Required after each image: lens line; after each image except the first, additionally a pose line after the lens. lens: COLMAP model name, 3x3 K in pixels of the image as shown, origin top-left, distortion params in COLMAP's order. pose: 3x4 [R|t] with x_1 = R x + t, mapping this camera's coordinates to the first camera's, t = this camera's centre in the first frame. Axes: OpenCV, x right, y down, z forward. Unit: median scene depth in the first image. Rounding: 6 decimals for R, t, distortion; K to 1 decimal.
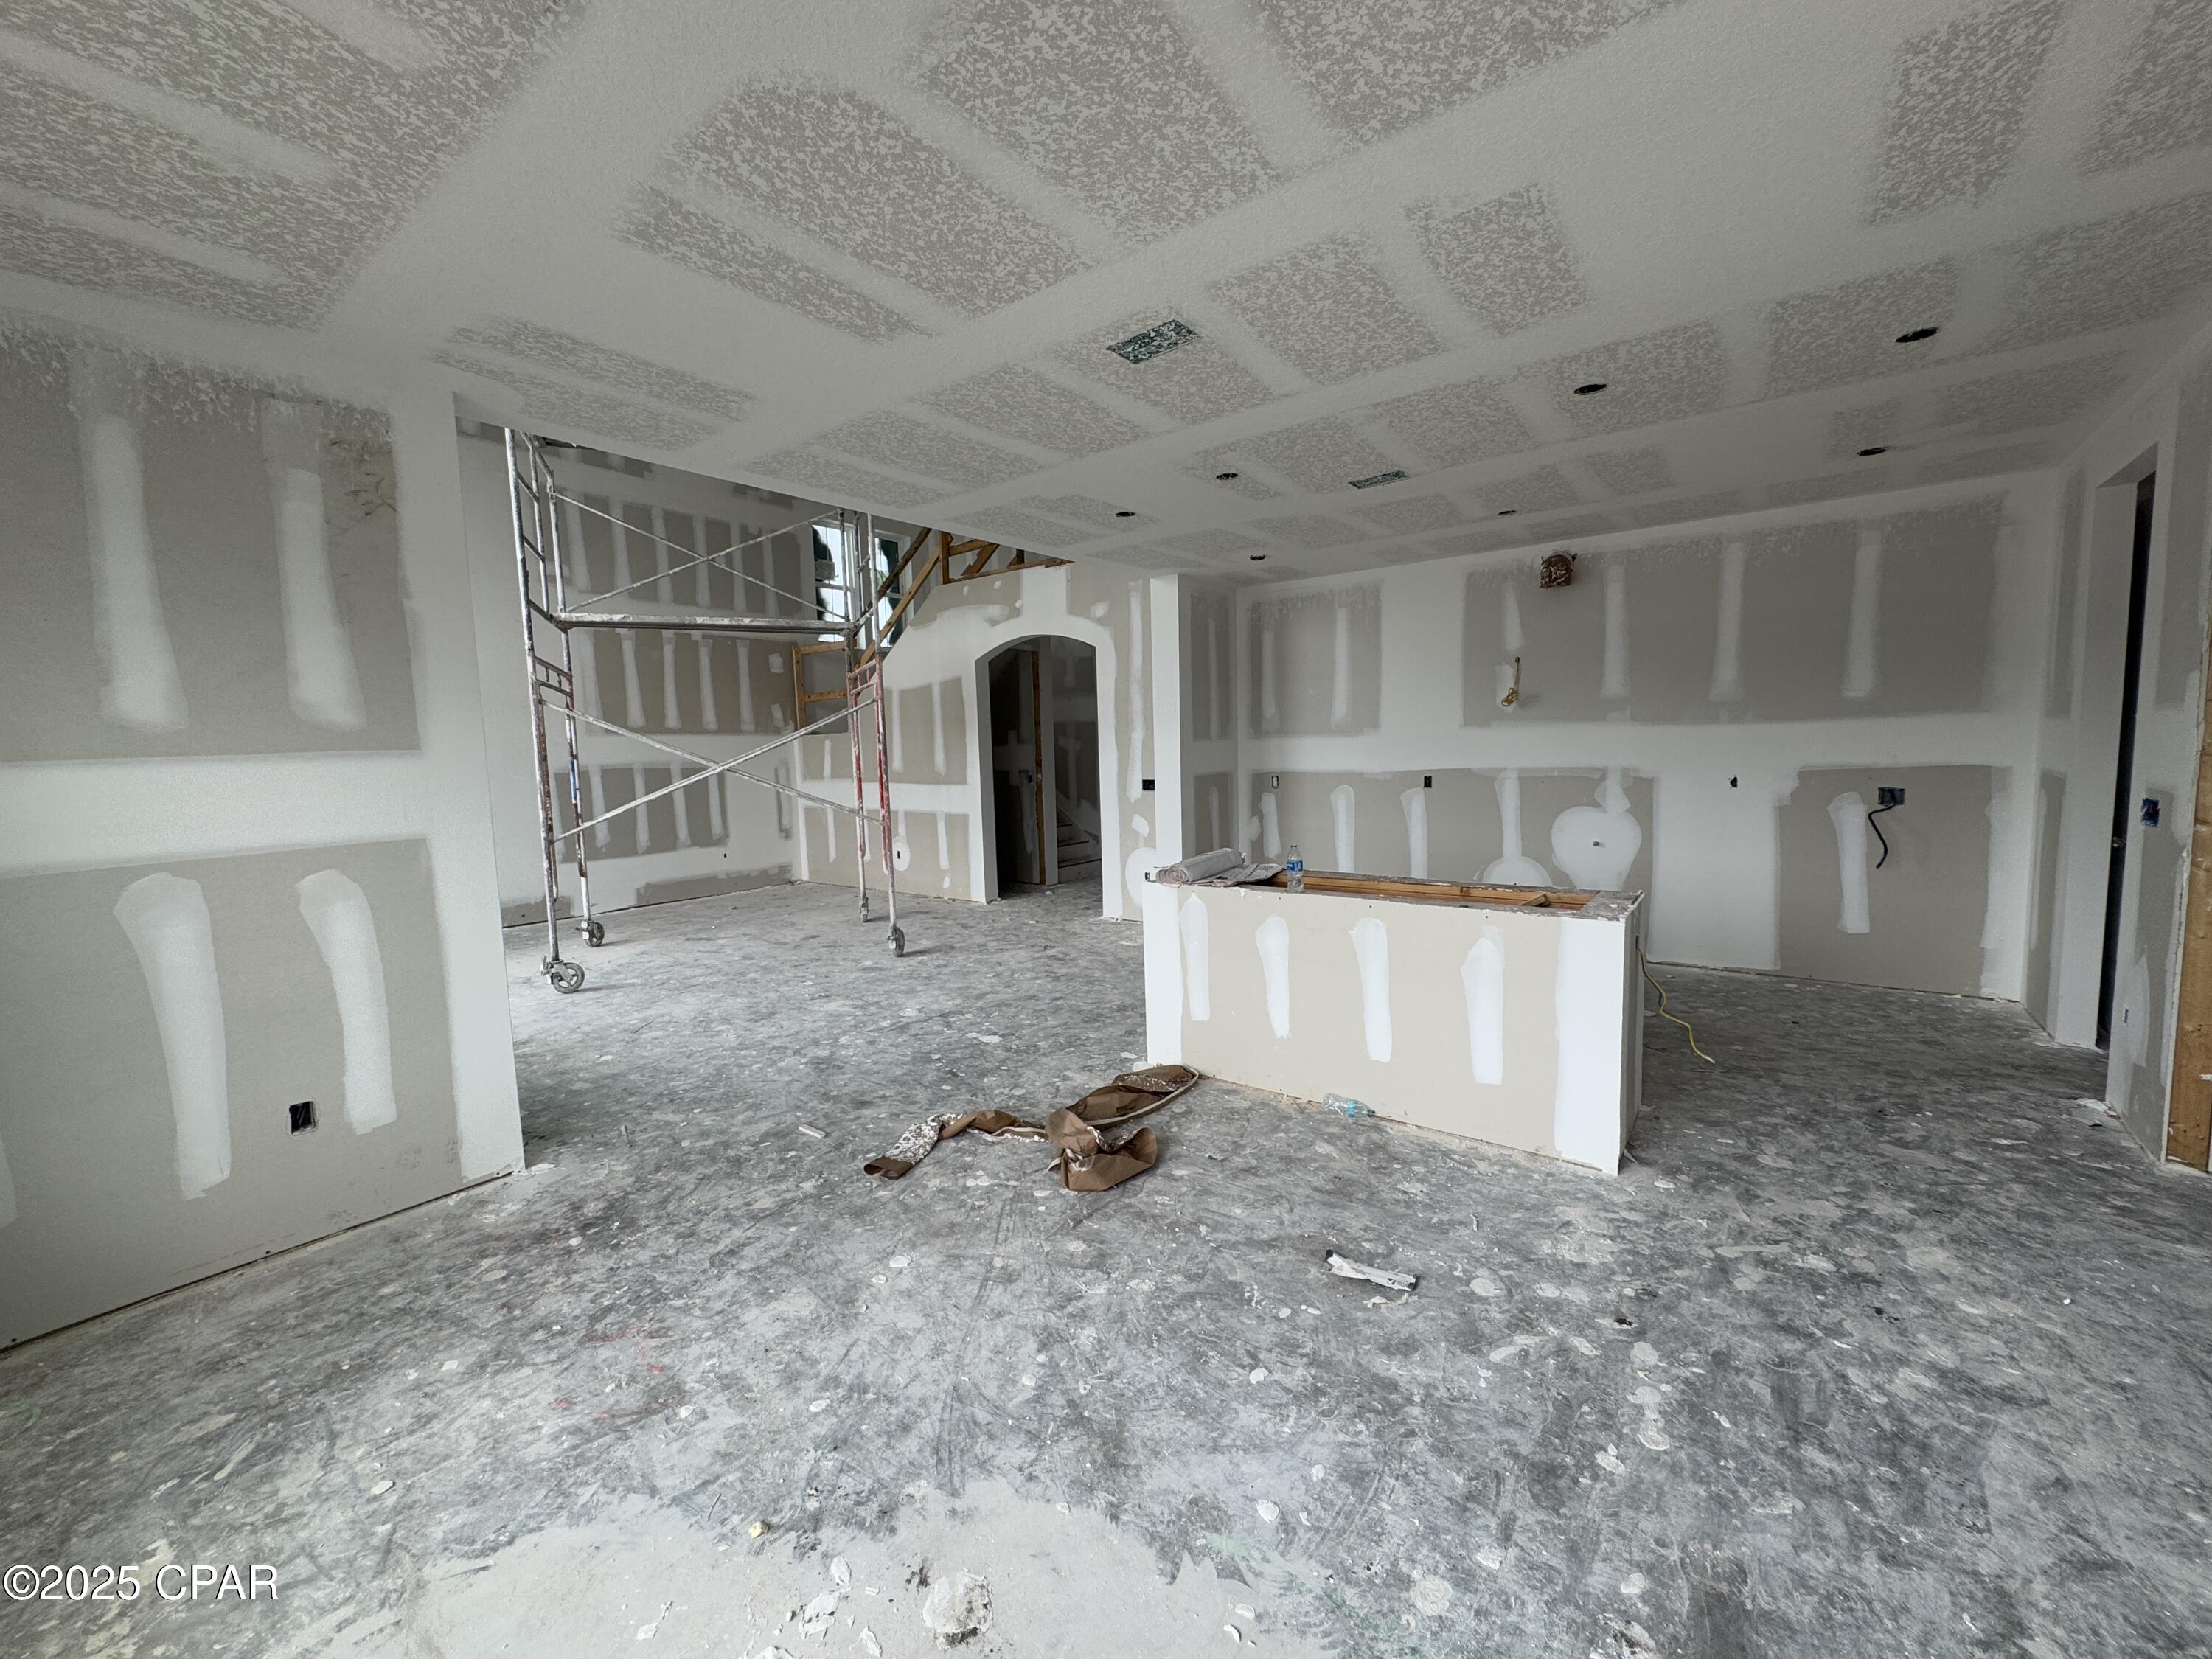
lens RADIAL K [[882.1, 0, 1100.6], [0, 882.1, 826.1], [0, 0, 1]] dist [-0.002654, 0.000098]
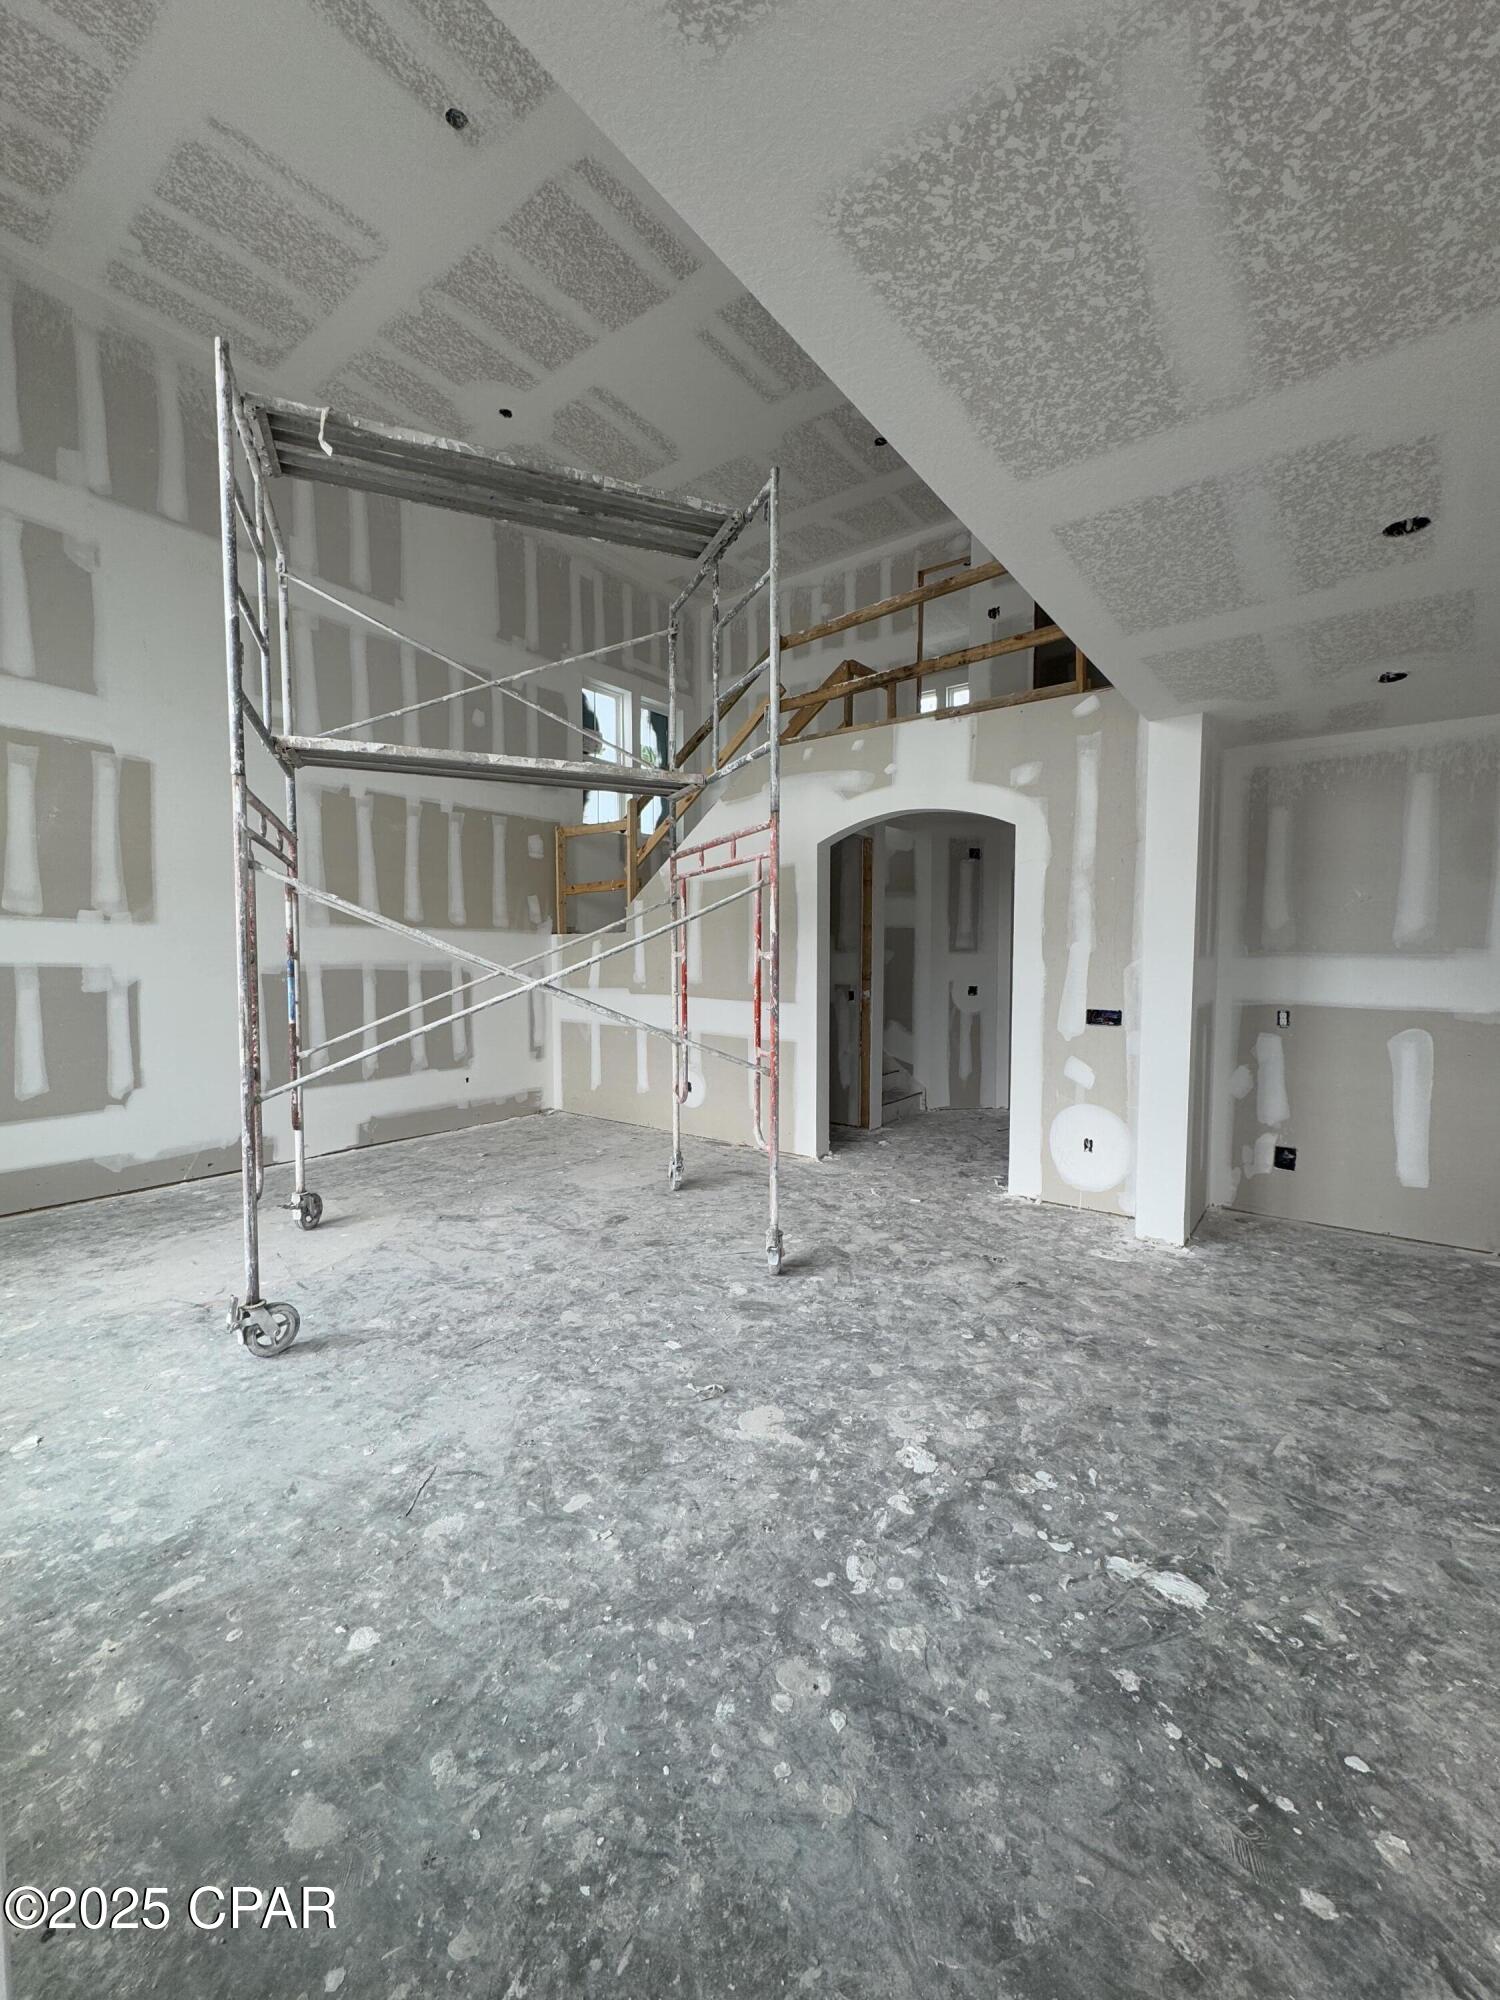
lens RADIAL K [[797.6, 0, 752.6], [0, 797.6, 990.6], [0, 0, 1]] dist [-0.002654, 0.000098]
pose [[0.999556, 0.029216, 0.005797, -0.250047], [-0.028947, 0.998700, -0.041959, -0.036074], [-0.007015, 0.041773, 0.999103, 0.389252]]
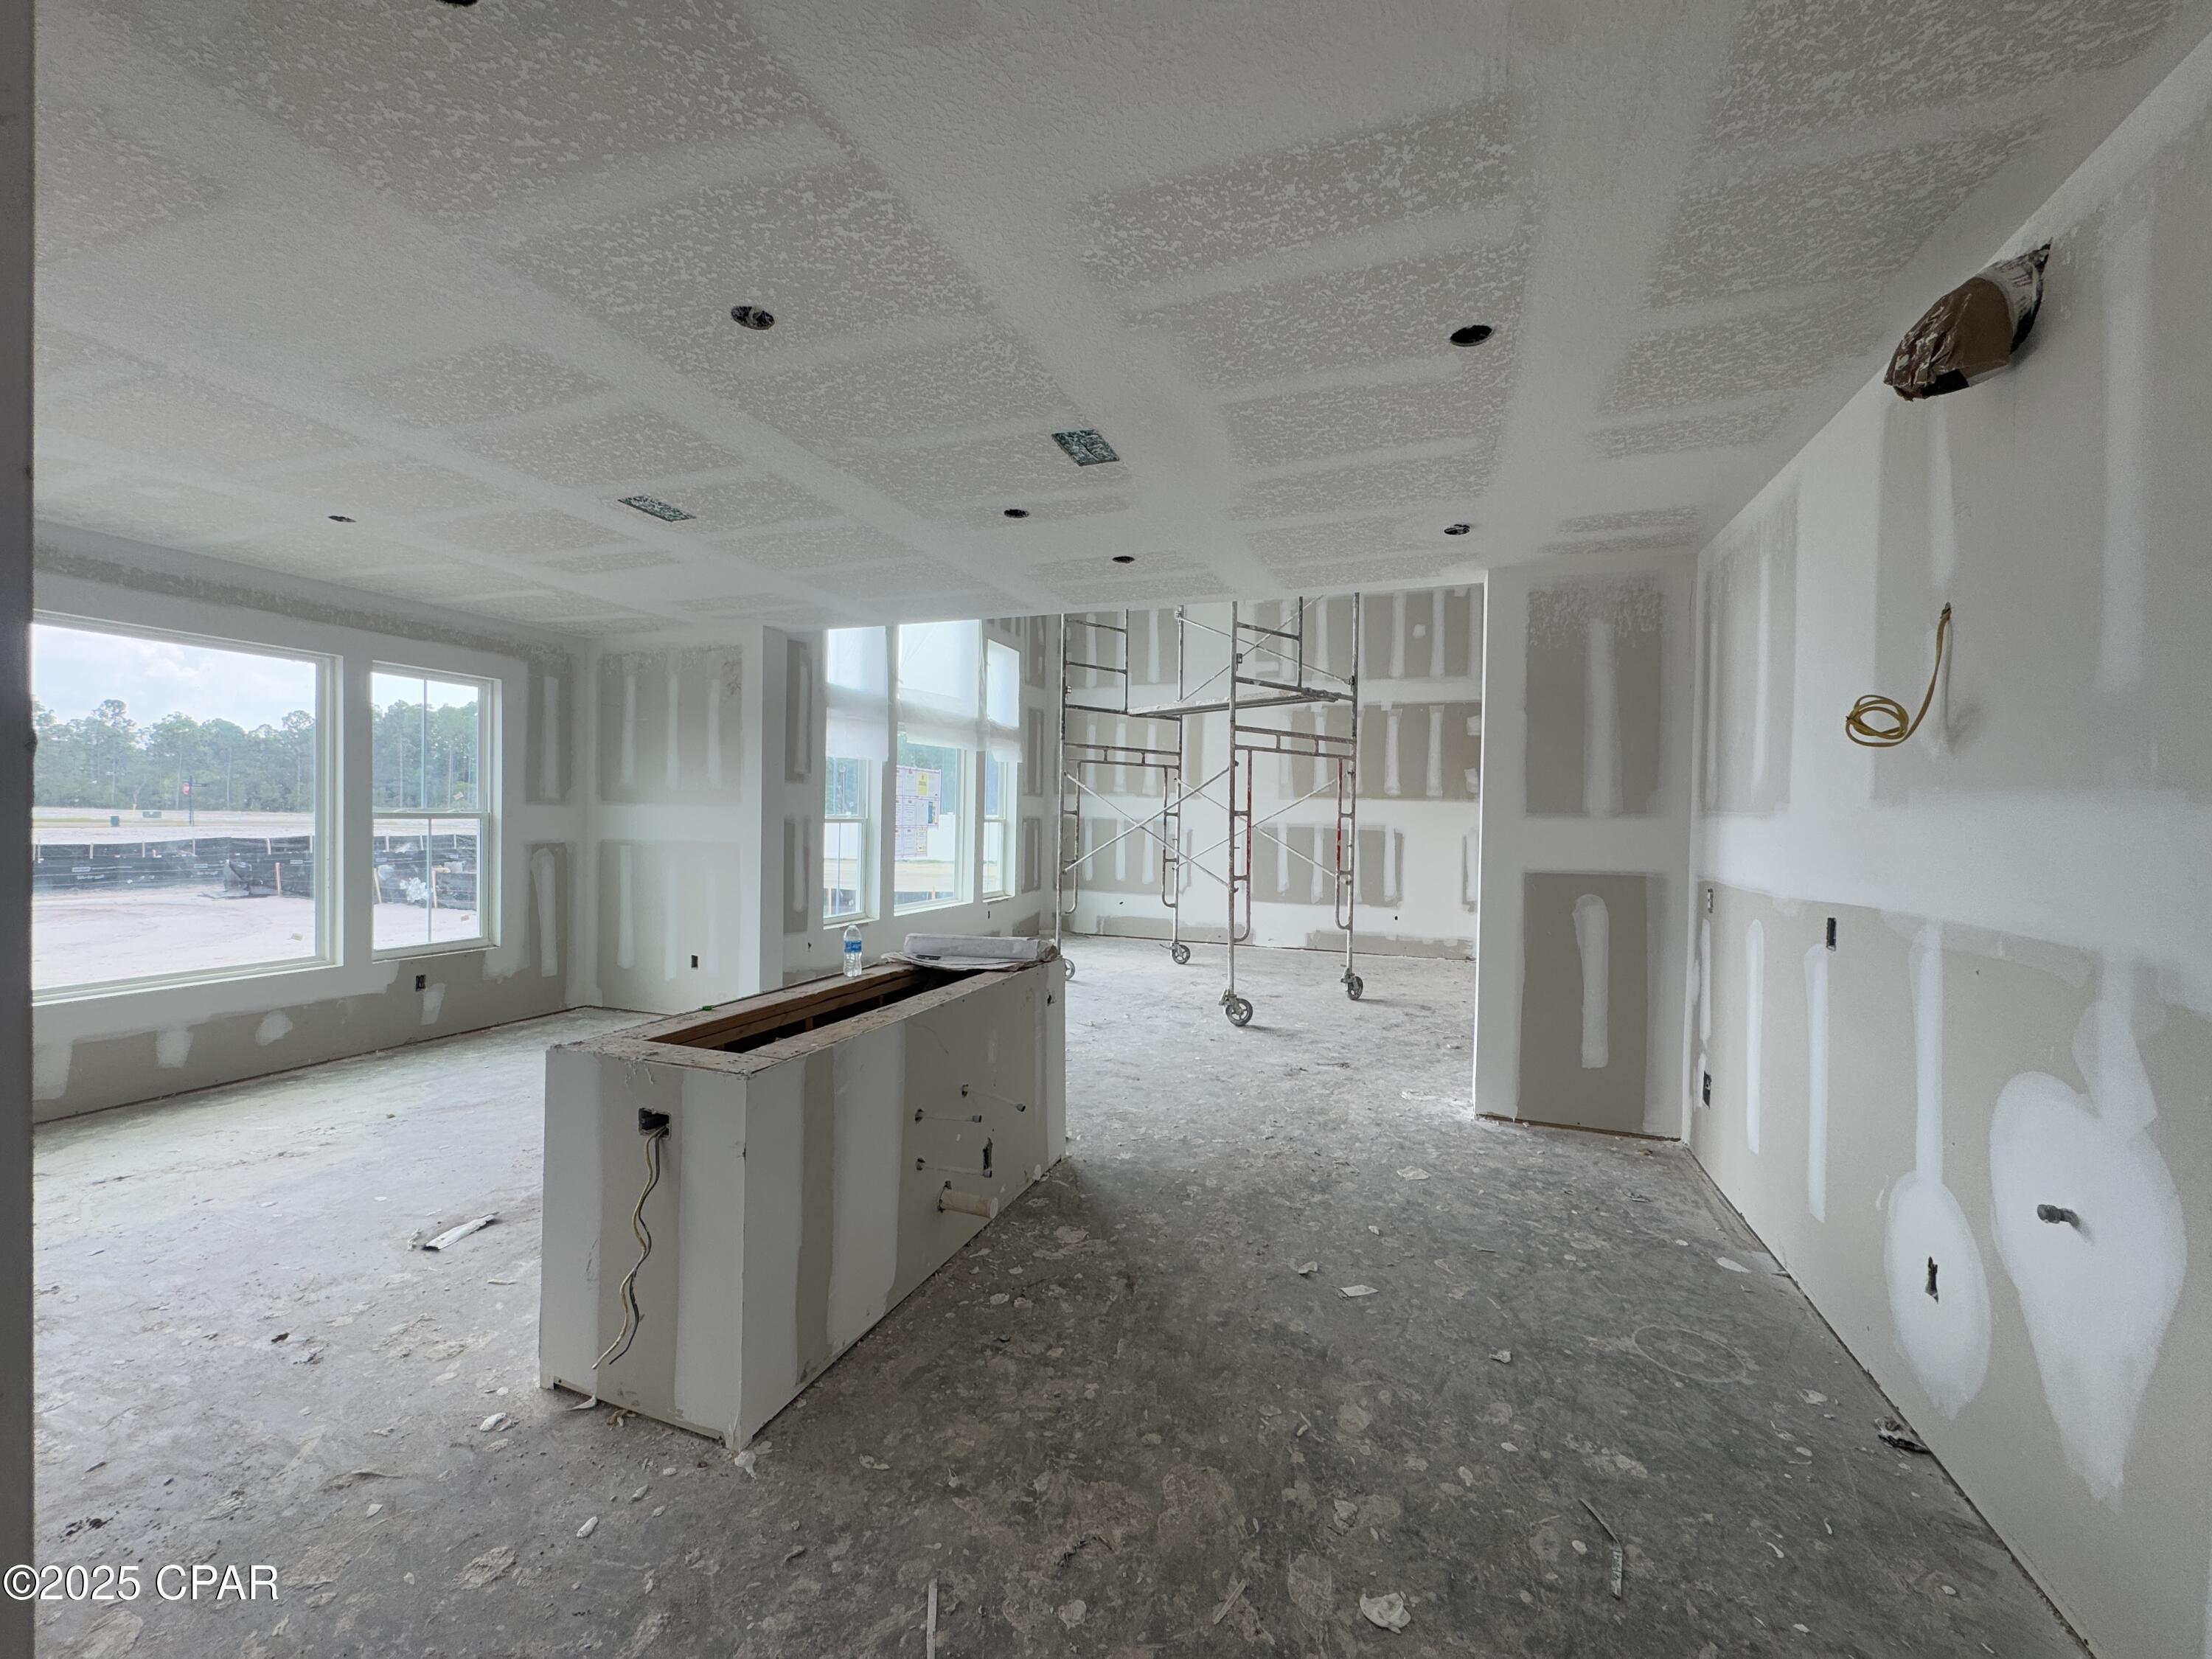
lens RADIAL K [[882.1, 0, 1101.6], [0, 882.1, 831.3], [0, 0, 1]] dist [-0.002654, 0.000098]
pose [[0.294243, 0.047386, -0.954555, 0.639325], [-0.110682, 0.993739, 0.015213, -0.063717], [0.949300, 0.101176, 0.297646, 0.528775]]
